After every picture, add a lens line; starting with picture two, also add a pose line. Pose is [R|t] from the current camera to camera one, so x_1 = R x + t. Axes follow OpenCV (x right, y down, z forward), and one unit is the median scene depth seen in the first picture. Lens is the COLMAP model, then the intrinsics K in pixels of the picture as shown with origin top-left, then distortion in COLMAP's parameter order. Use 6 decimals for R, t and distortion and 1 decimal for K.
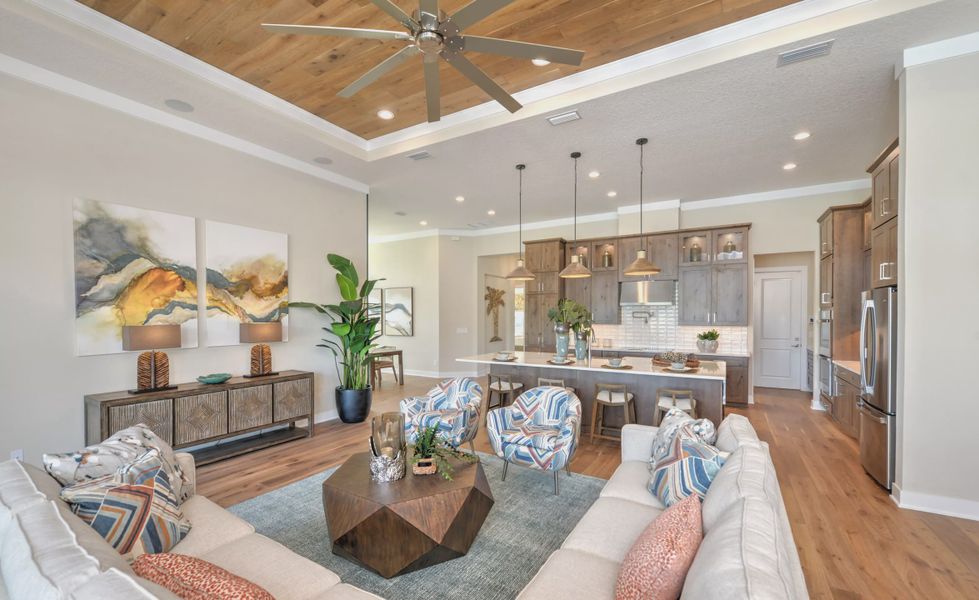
lens RADIAL K [[394.5, 0, 493.2], [0, 394.5, 316.7], [0, 0, 1]] dist [-0.007217, -0.000914]
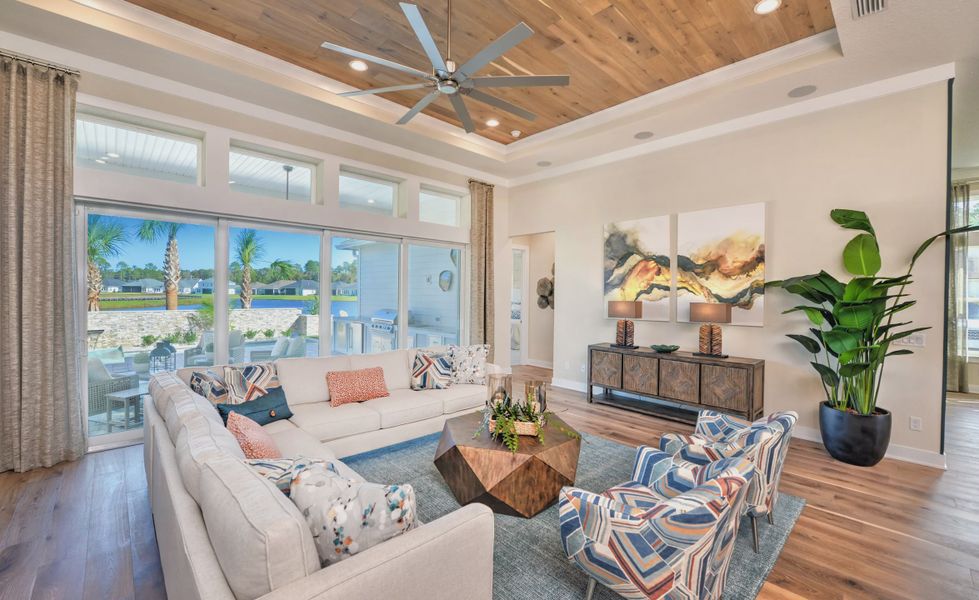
lens RADIAL K [[394.5, 0, 484.6], [0, 394.5, 296.2], [0, 0, 1]] dist [-0.007217, -0.000914]
pose [[-0.258842, 0.003153, -0.965915, 0.573463], [-0.016294, 0.999838, 0.007630, 0.000772], [0.965782, 0.017713, -0.258749, 0.774632]]
